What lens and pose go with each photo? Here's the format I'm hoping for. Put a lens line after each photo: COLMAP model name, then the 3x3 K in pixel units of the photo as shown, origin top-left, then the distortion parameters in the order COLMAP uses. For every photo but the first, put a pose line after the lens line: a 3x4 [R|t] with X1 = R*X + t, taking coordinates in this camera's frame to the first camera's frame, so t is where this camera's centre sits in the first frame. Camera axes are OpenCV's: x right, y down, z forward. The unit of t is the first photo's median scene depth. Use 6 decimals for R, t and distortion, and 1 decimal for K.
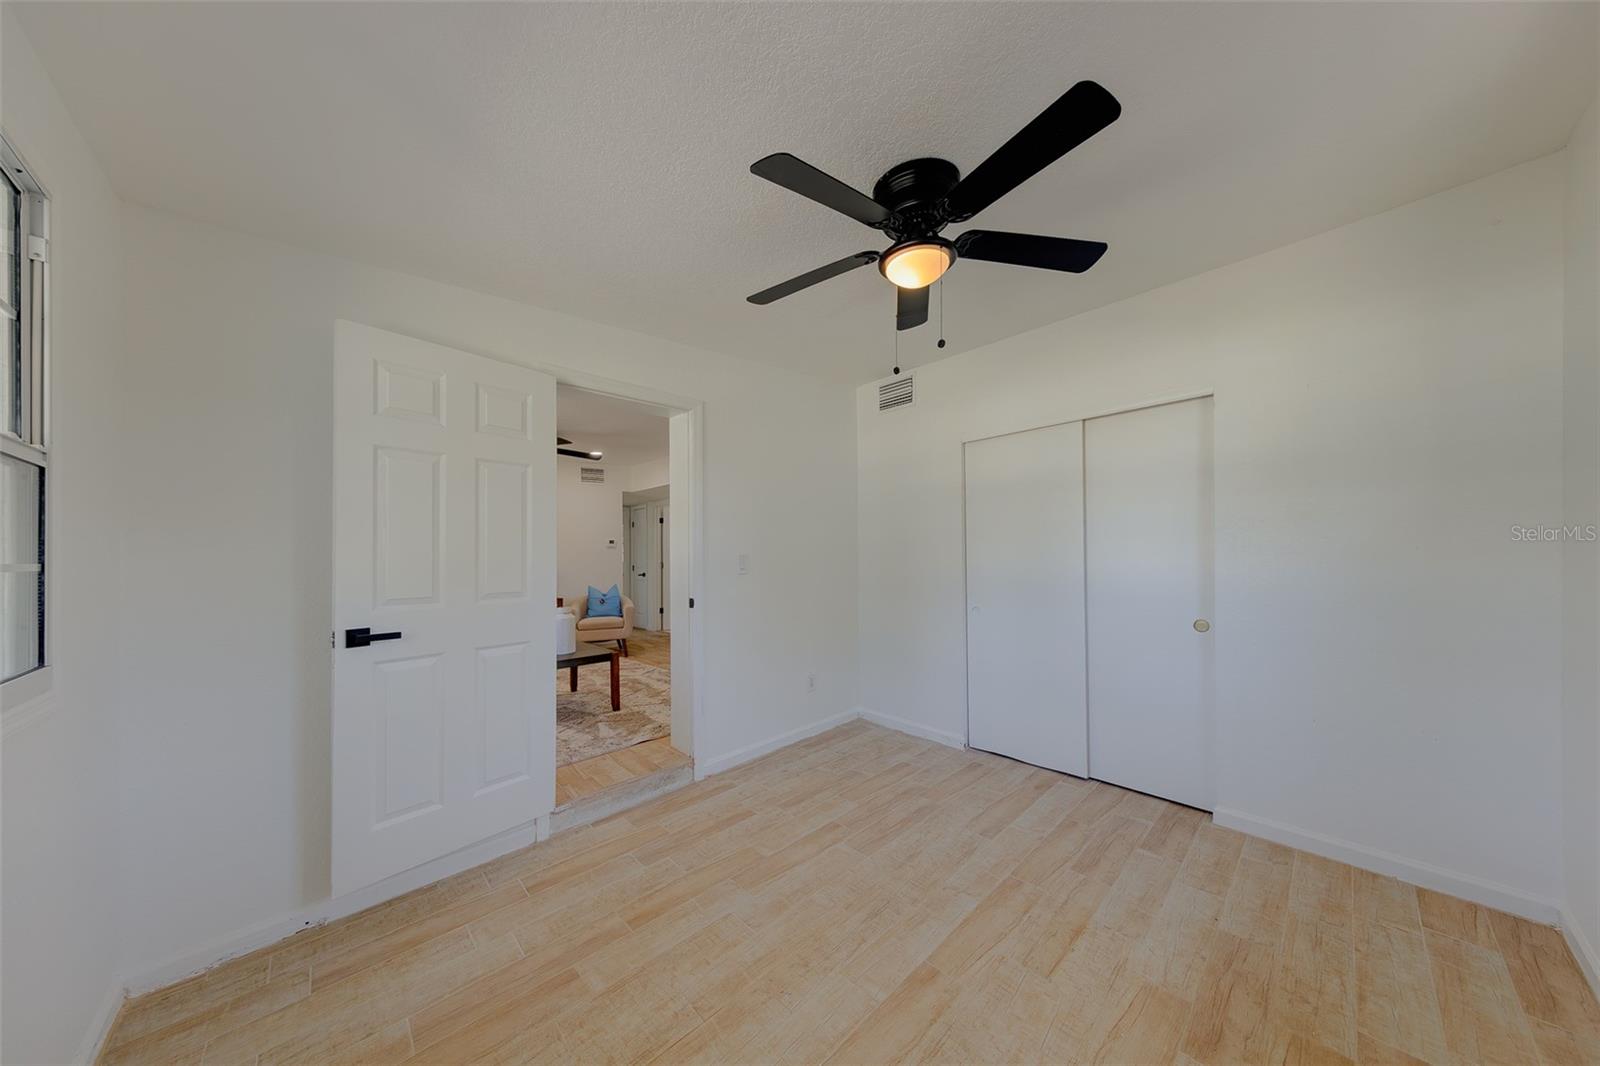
lens RADIAL K [[510.4, 0, 817.7], [0, 510.4, 546.1], [0, 0, 1]] dist [0.004891, -0.000247]
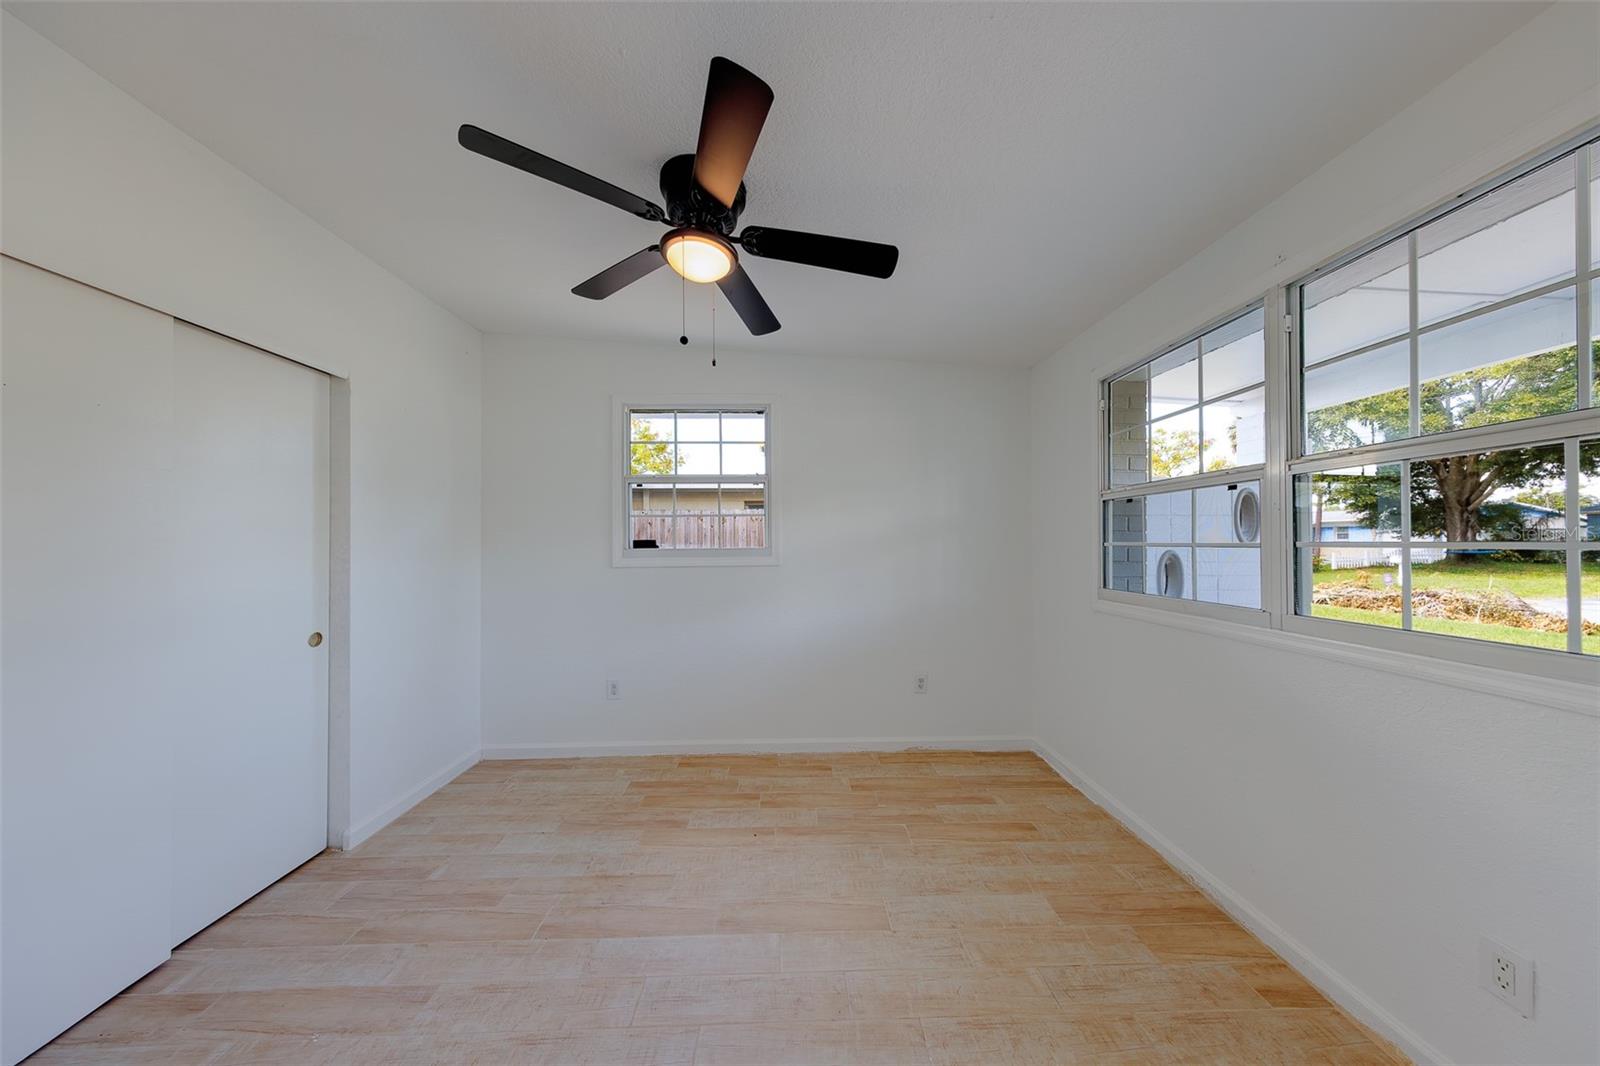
lens RADIAL K [[510.4, 0, 817.7], [0, 510.4, 546.1], [0, 0, 1]] dist [0.004891, -0.000247]
pose [[-0.747743, 0.013067, 0.663859, -0.575081], [0.011100, 0.999913, -0.007179, 0.029420], [-0.663895, 0.002001, -0.747823, 1.452890]]
